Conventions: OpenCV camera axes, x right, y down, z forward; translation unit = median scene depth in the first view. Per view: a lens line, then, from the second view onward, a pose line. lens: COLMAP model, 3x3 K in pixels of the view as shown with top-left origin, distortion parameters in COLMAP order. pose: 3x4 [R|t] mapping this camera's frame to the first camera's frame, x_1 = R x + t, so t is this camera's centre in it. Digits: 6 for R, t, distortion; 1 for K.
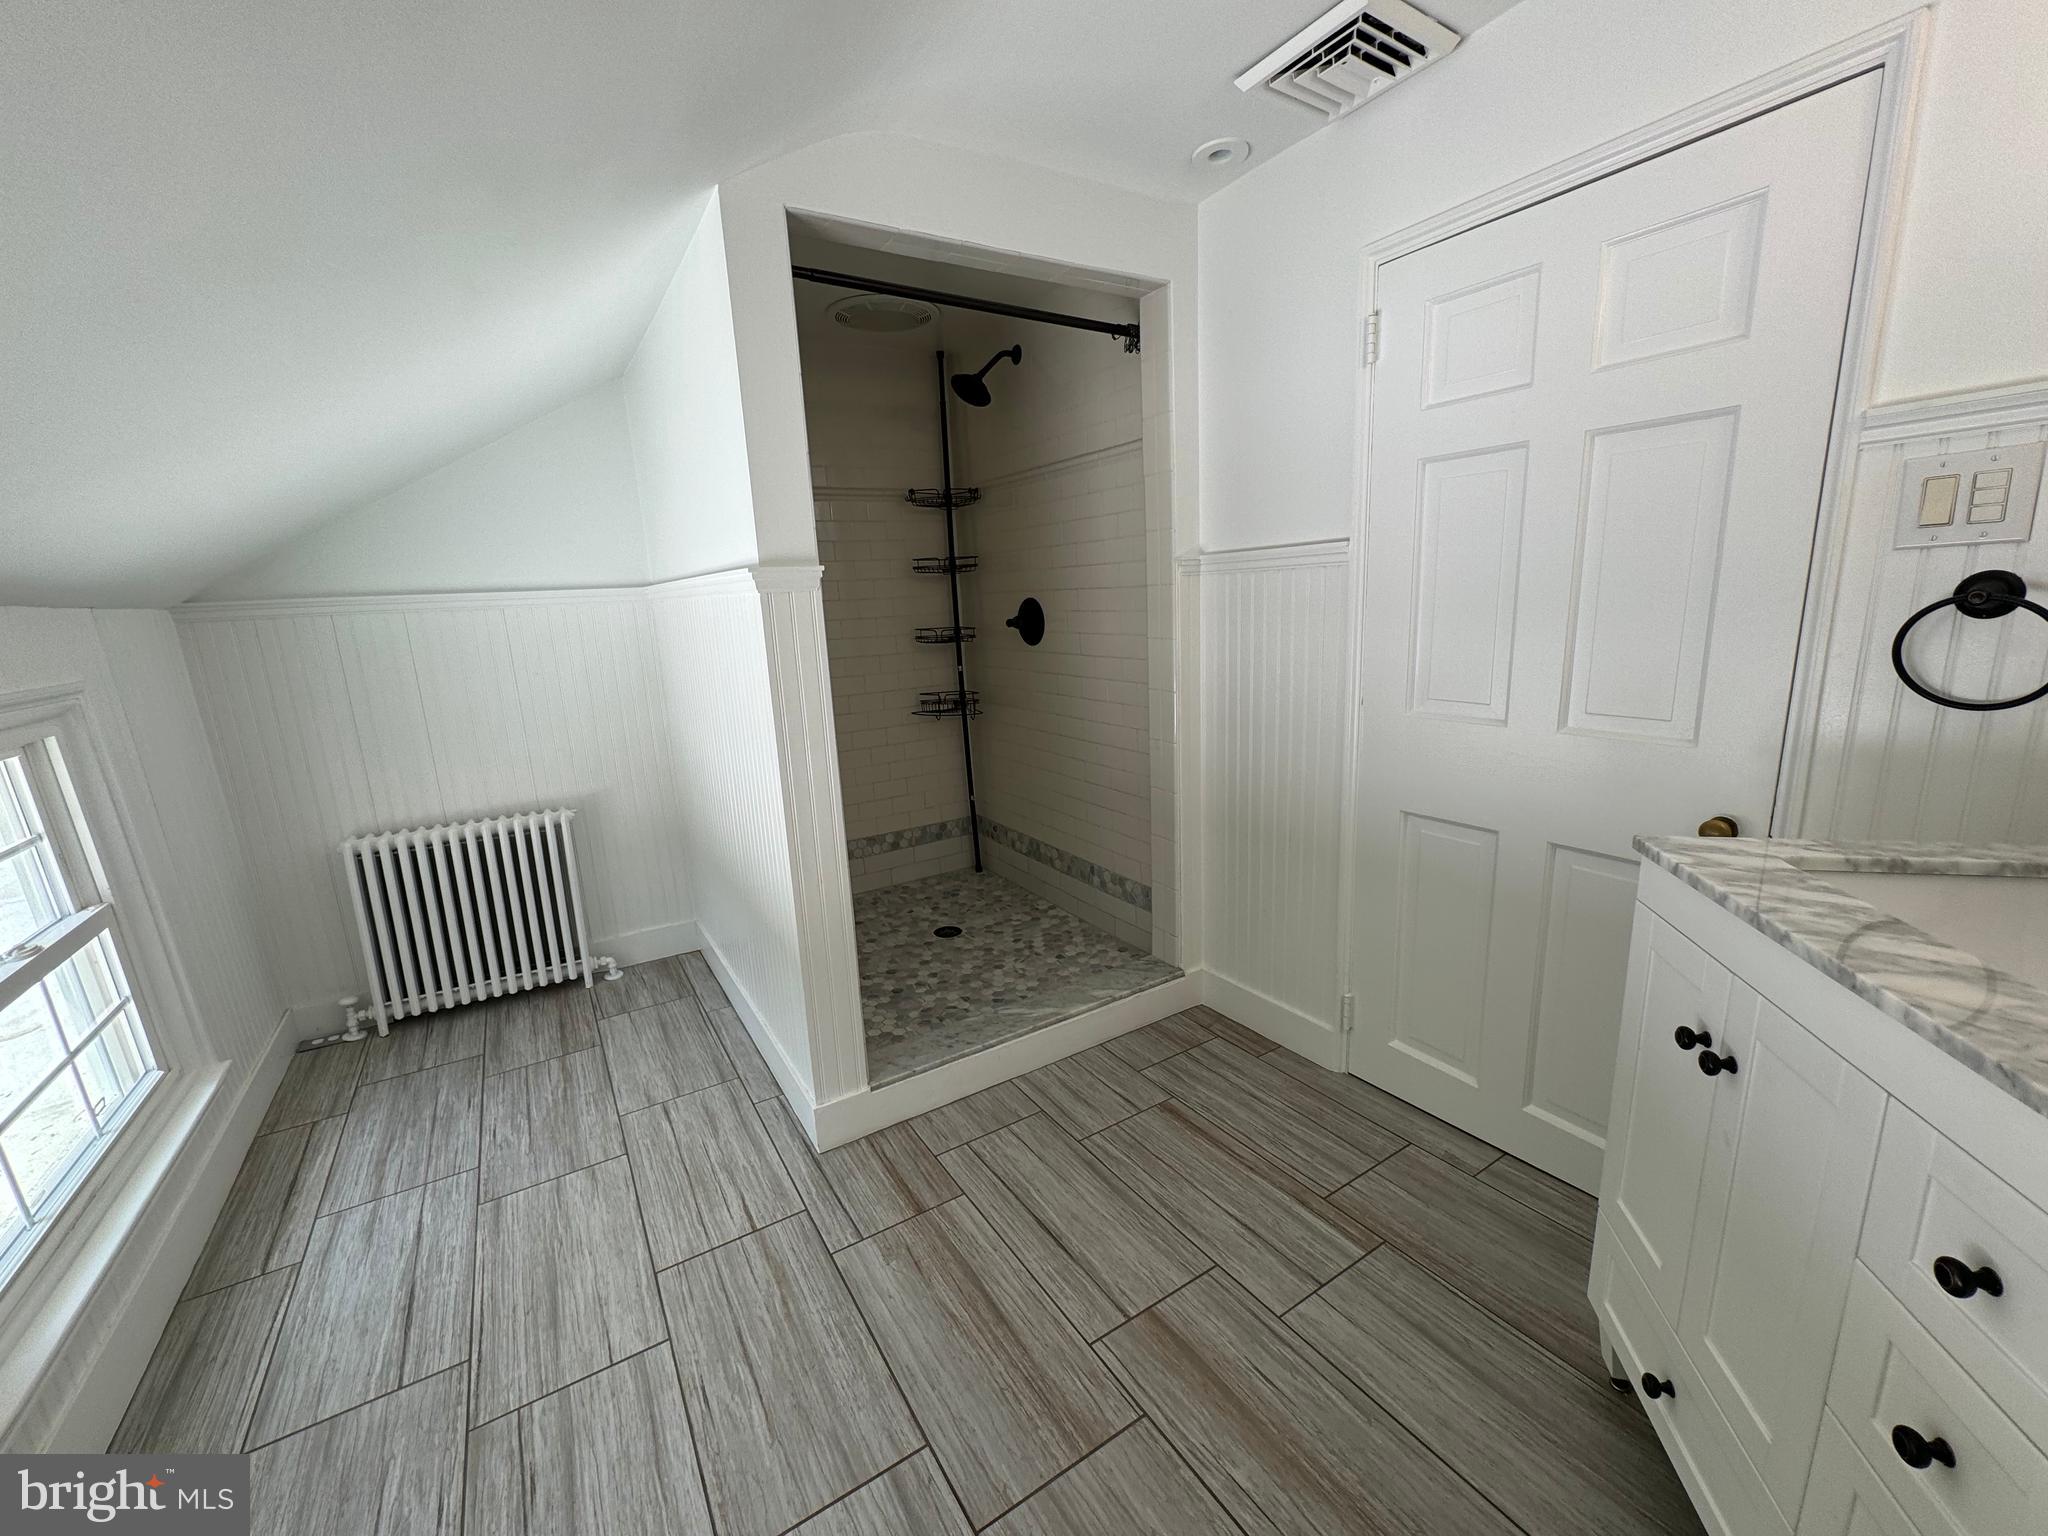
lens RADIAL K [[817.3, 0, 1022.9], [0, 817.3, 769.5], [0, 0, 1]] dist [-0.000224, 0.000085]
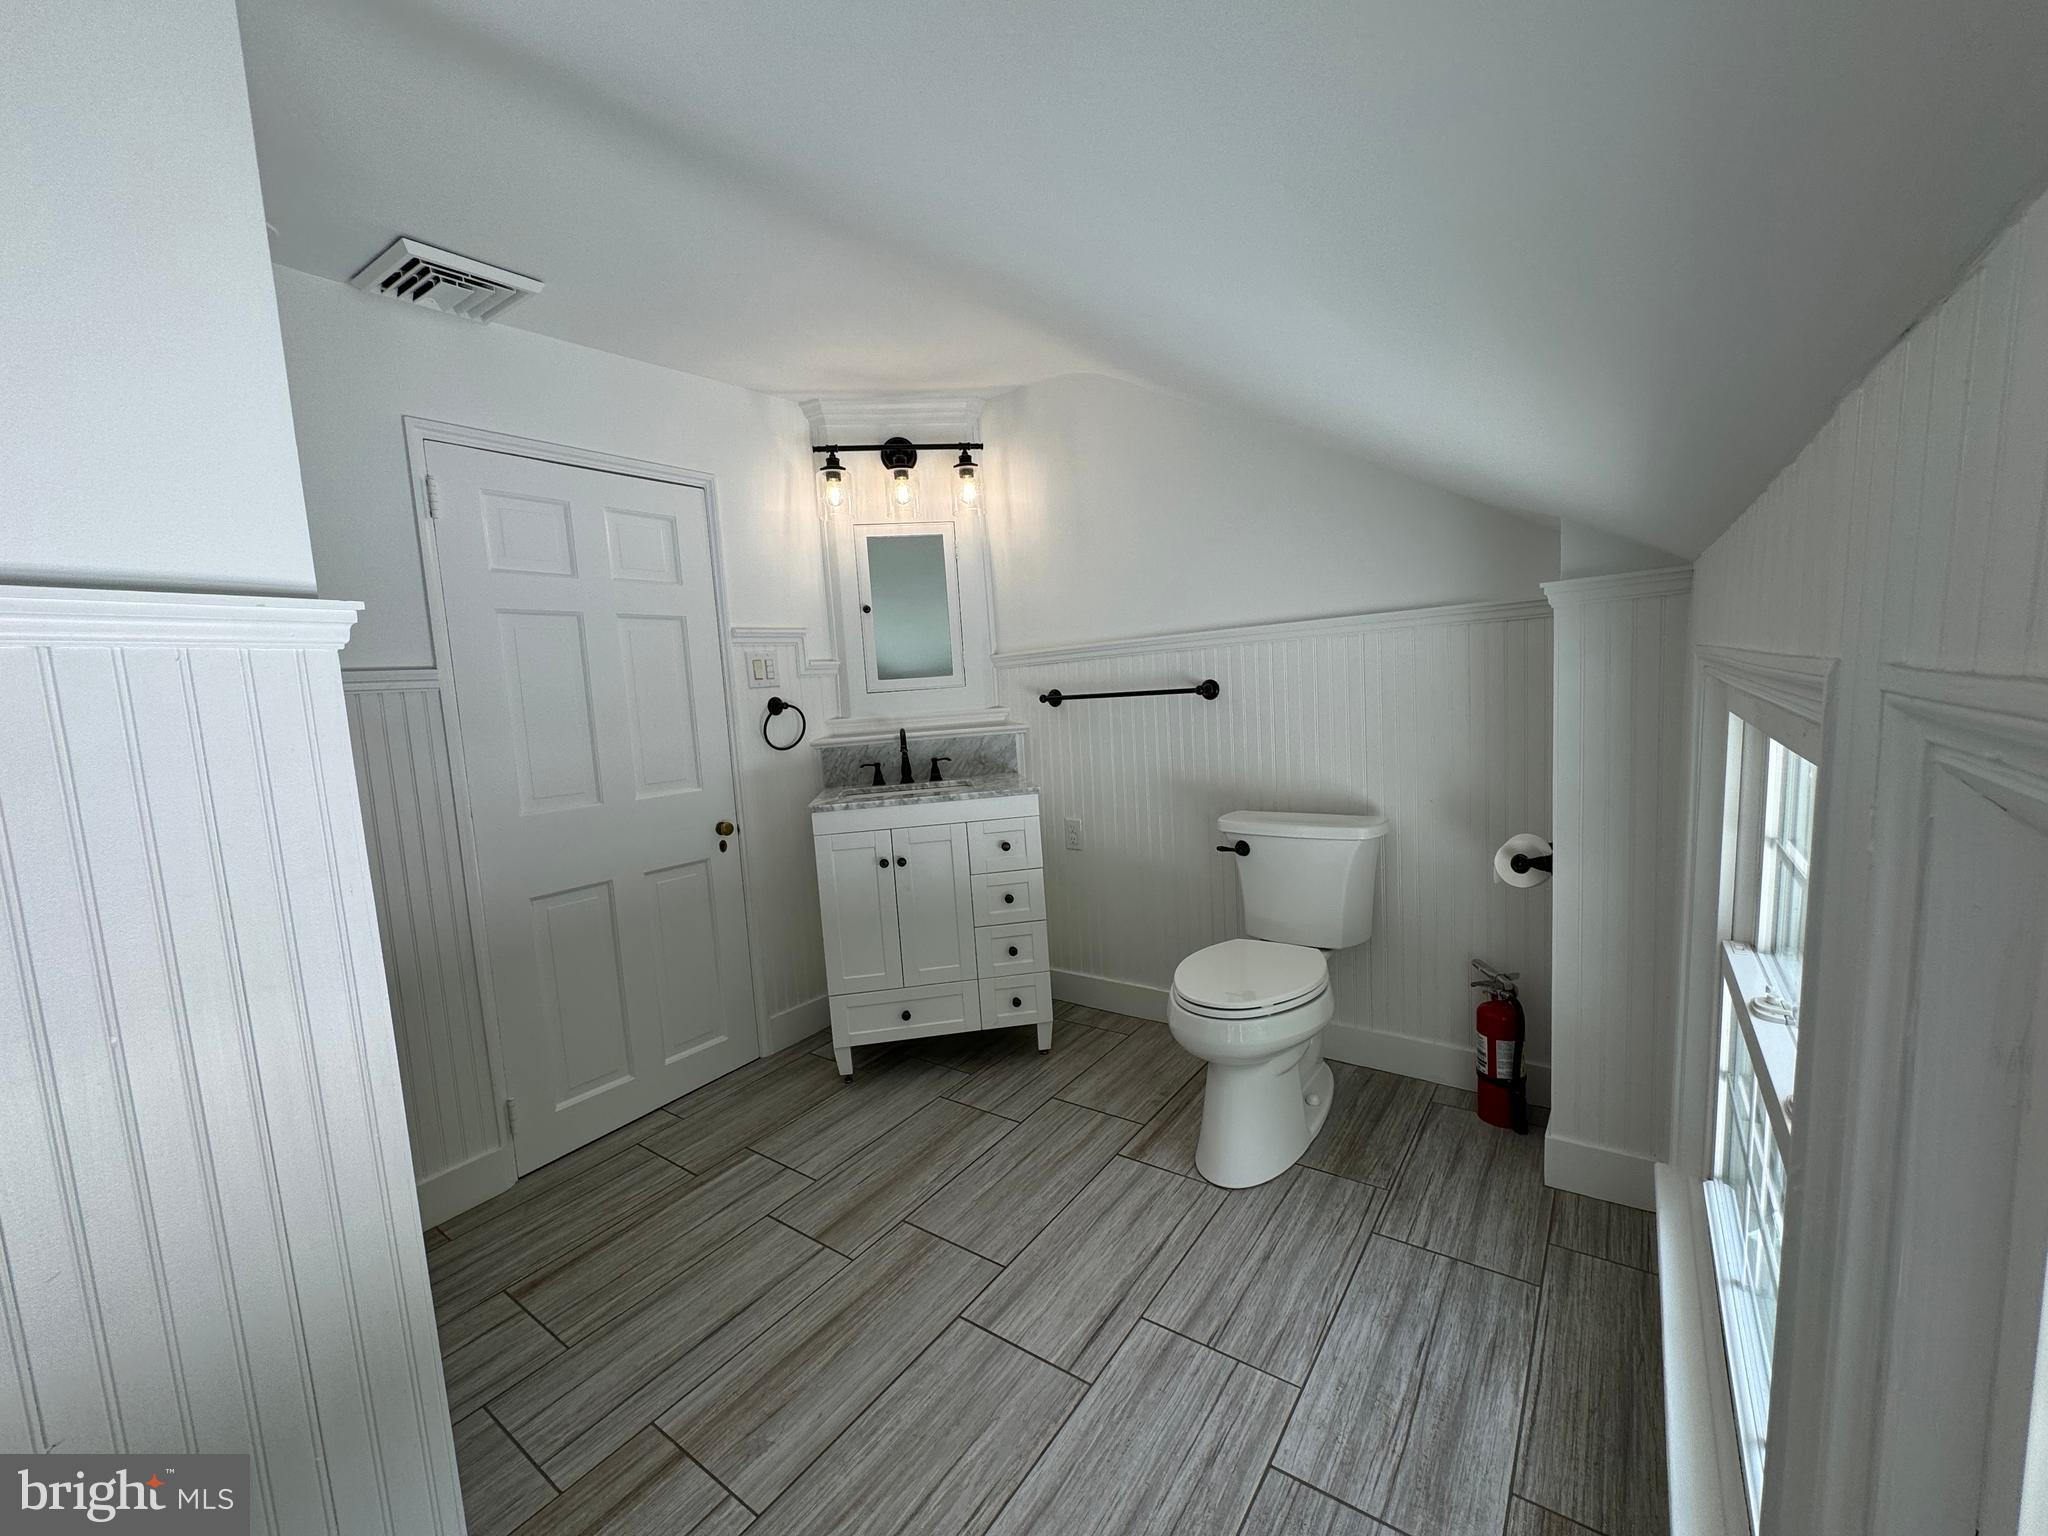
lens RADIAL K [[817.3, 0, 1023.3], [0, 817.3, 768.7], [0, 0, 1]] dist [-0.000224, 0.000085]
pose [[-0.359677, -0.012926, 0.932987, -1.159237], [0.282170, 0.951580, 0.121963, -0.091960], [-0.889389, 0.307129, -0.338614, 0.949343]]
